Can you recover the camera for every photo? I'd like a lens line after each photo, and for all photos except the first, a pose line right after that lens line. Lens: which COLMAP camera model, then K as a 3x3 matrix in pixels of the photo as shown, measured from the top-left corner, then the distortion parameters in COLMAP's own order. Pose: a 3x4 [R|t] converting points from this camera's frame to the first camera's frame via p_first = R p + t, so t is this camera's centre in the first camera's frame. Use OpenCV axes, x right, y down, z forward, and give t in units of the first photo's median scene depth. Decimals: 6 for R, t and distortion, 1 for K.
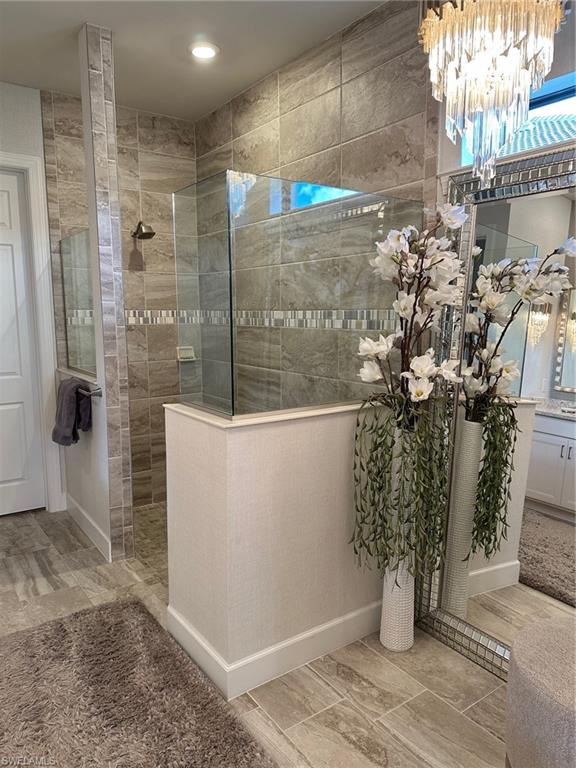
lens RADIAL K [[542.2, 0, 284.5], [0, 542.2, 380.4], [0, 0, 1]] dist [0.006410, 0.002007]
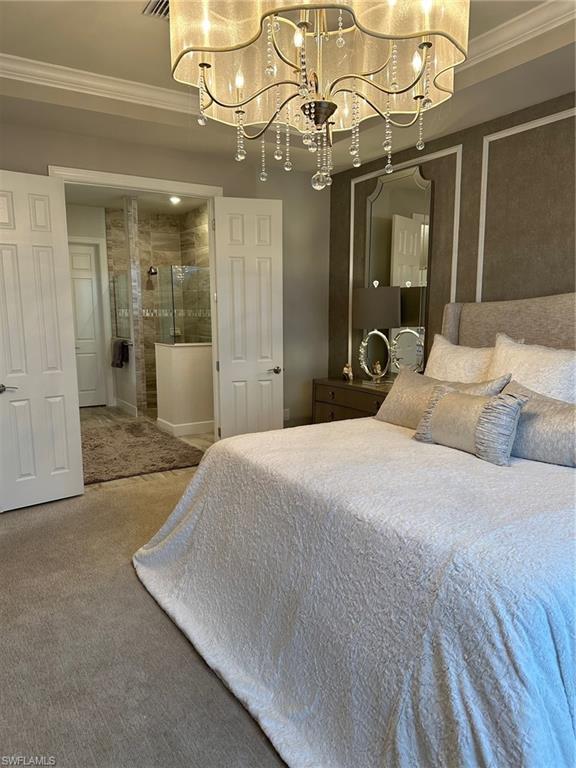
lens RADIAL K [[542.2, 0, 290.2], [0, 542.2, 391.3], [0, 0, 1]] dist [0.006410, 0.002007]
pose [[0.998922, 0.005170, -0.046139, 0.380894], [-0.004215, 0.999775, 0.020772, 0.145784], [0.046236, -0.020555, 0.998719, -1.106953]]
